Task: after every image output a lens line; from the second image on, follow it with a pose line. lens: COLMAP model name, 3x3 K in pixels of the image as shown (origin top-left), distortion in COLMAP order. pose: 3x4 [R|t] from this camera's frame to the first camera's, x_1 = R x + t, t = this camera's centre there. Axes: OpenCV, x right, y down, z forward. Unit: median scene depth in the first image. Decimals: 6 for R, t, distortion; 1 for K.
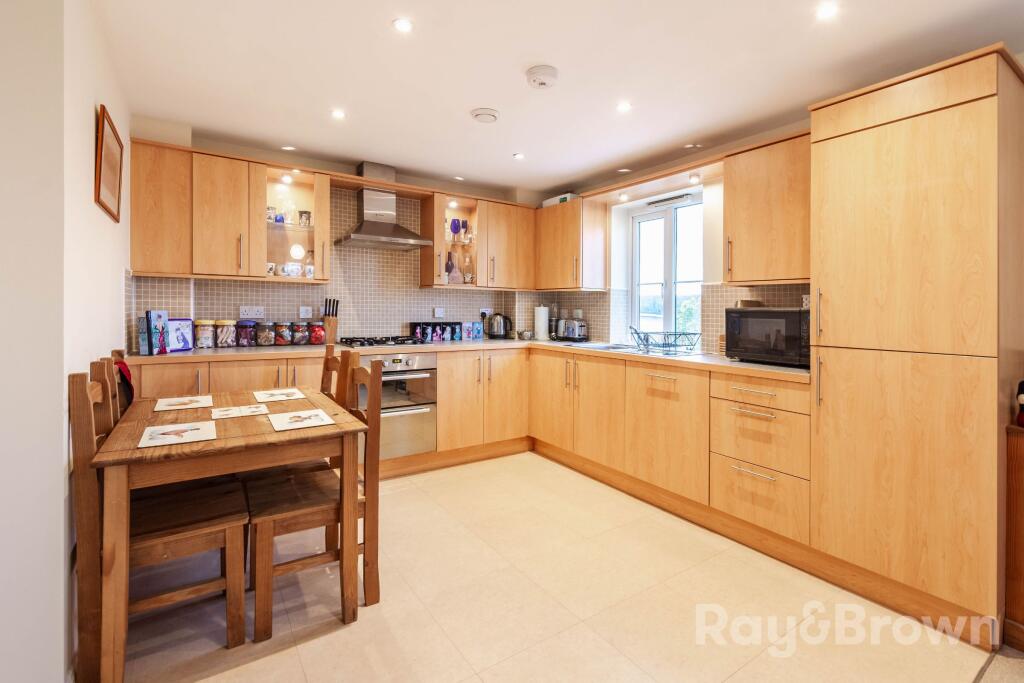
lens RADIAL K [[469.2, 0, 504.3], [0, 469.2, 319.0], [0, 0, 1]] dist [-0.000448, -0.000330]
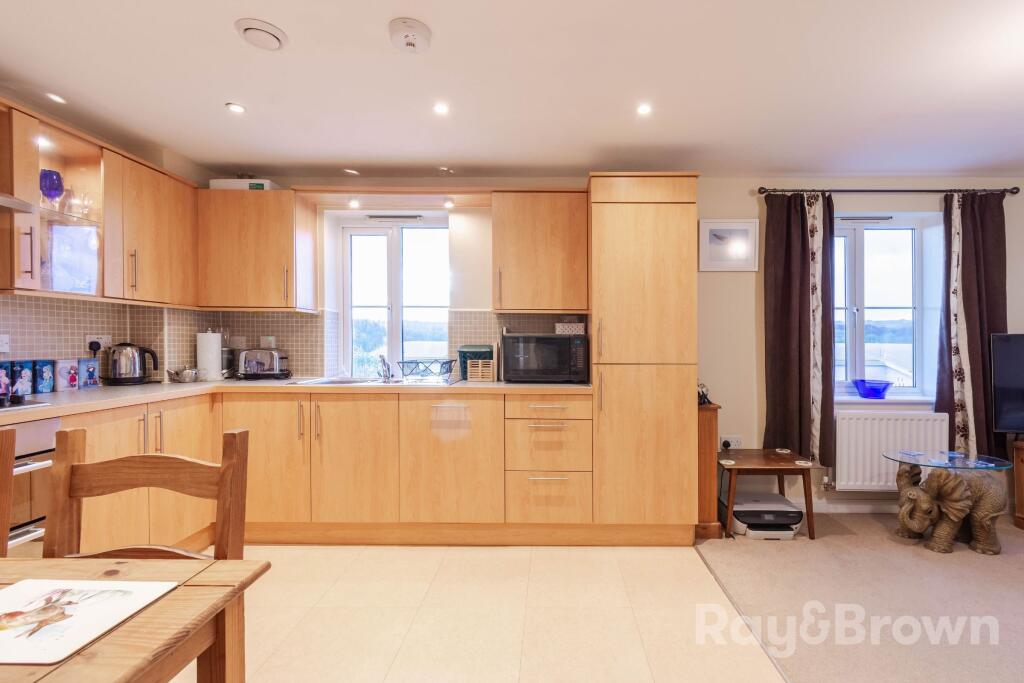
lens RADIAL K [[485.7, 0, 552.3], [0, 485.7, 354.2], [0, 0, 1]] dist [-0.000085, -0.000124]
pose [[0.549204, -0.031195, 0.835106, -0.272578], [0.019681, 0.999509, 0.024393, -0.002174], [-0.835457, 0.003039, 0.549548, 0.209581]]
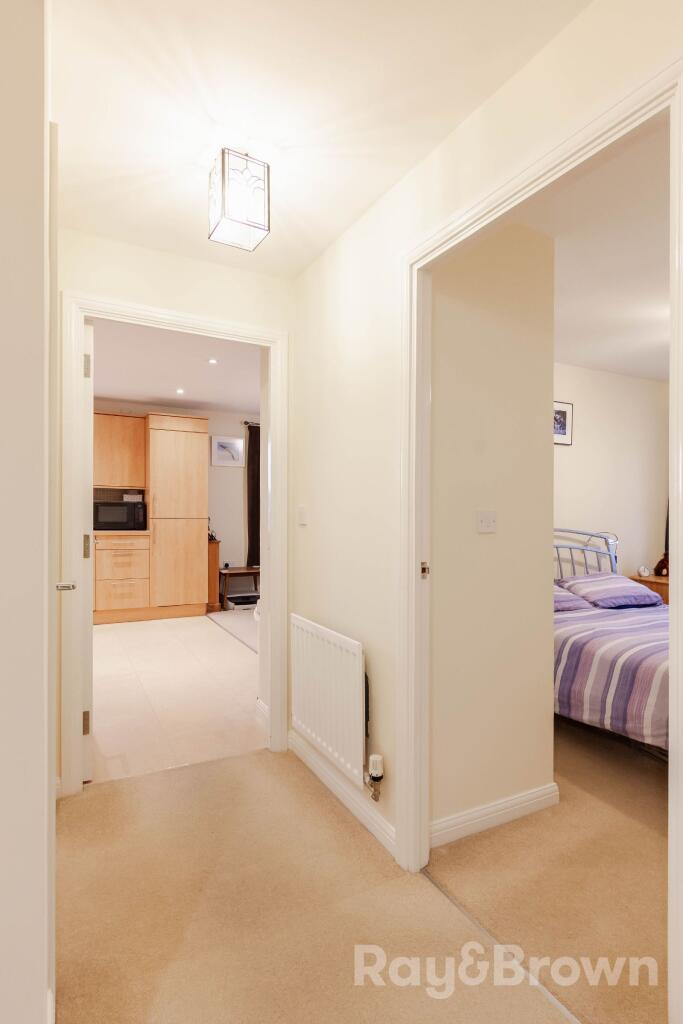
lens RADIAL K [[529.0, 0, 341.5], [0, 529.0, 512.0], [0, 0, 1]] dist [0.002298, -0.000049]
pose [[0.094275, -0.014870, 0.995435, -1.009946], [0.008362, 0.999865, 0.014144, -0.001409], [-0.995511, 0.006990, 0.094387, -0.094093]]
